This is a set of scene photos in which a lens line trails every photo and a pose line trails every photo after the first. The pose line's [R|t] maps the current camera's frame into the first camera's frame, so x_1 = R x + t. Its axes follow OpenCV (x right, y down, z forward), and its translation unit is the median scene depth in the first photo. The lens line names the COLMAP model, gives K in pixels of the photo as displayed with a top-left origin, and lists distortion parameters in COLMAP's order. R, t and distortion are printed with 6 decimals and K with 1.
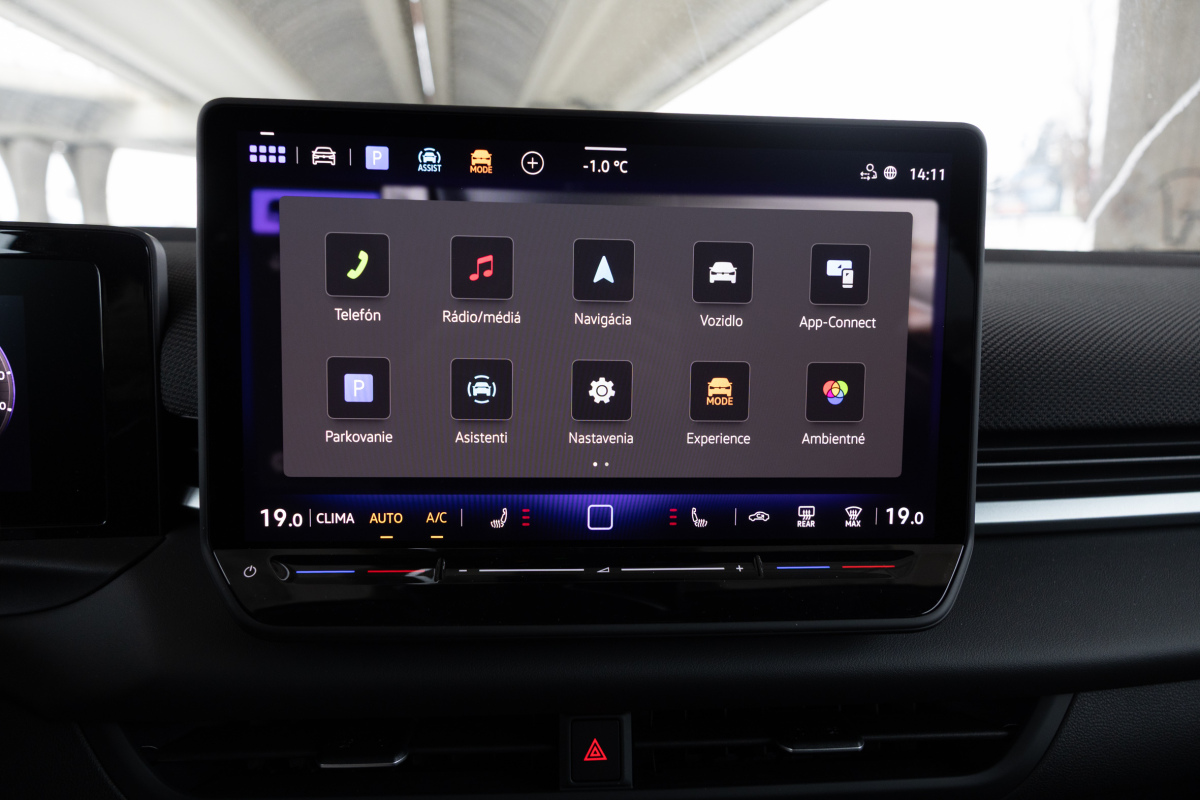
lens RADIAL K [[794.7, 0, 595.0], [0, 794.7, 399.7], [0, 0, 1]] dist [-0.001446, 0.015532]
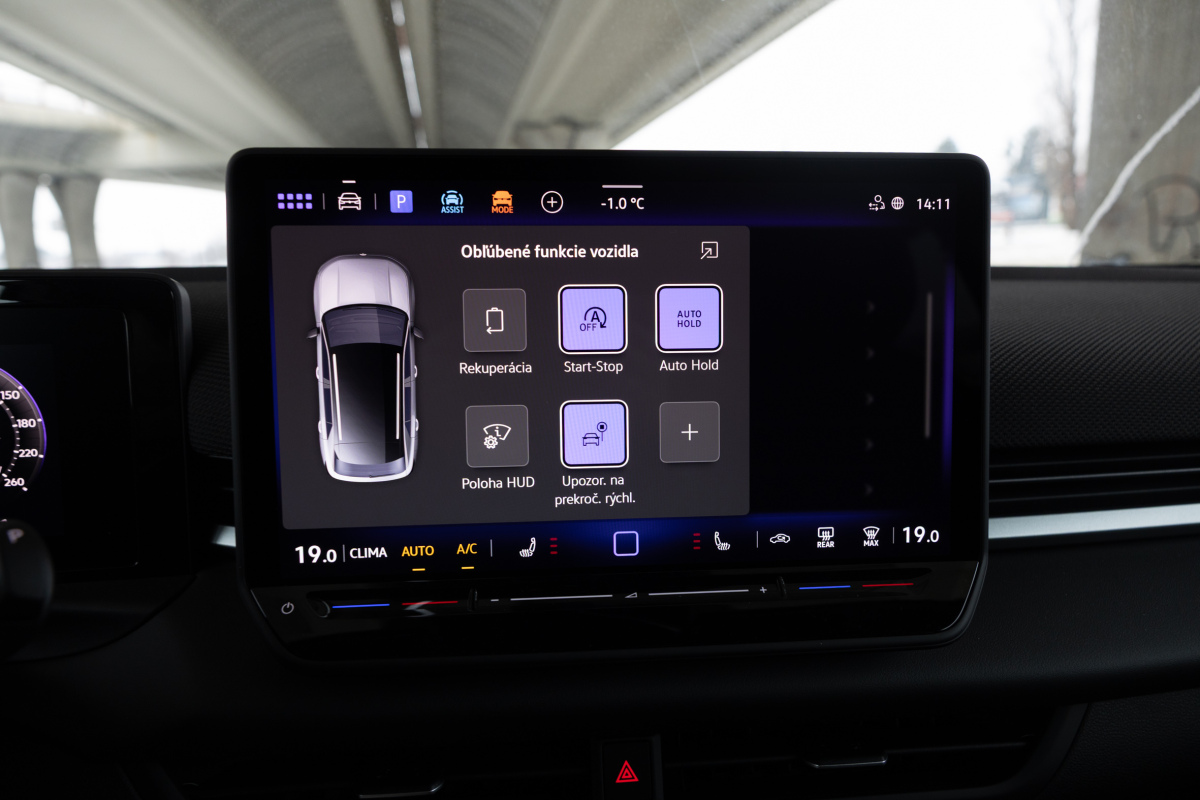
lens RADIAL K [[794.7, 0, 600.2], [0, 794.7, 412.1], [0, 0, 1]] dist [-0.001446, 0.015532]
pose [[0.999568, -0.027069, 0.011465, -0.033899], [0.027160, 0.999600, -0.007845, -0.015588], [-0.011248, 0.008153, 0.999903, -0.028019]]
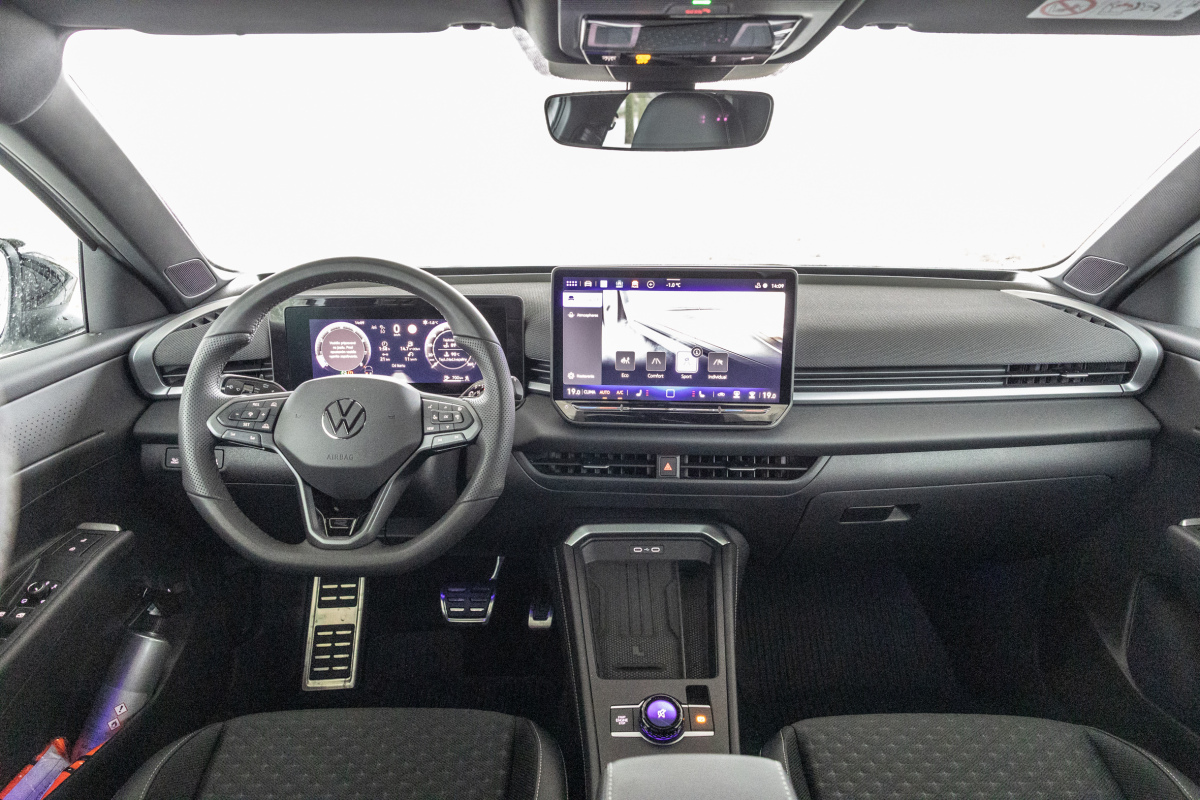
lens RADIAL K [[794.7, 0, 589.7], [0, 794.7, 403.1], [0, 0, 1]] dist [-0.001446, 0.015532]
pose [[0.990466, 0.021507, -0.136068, 0.120873], [-0.003752, 0.991583, 0.129418, -0.225836], [0.137706, -0.127674, 0.982210, -2.184763]]
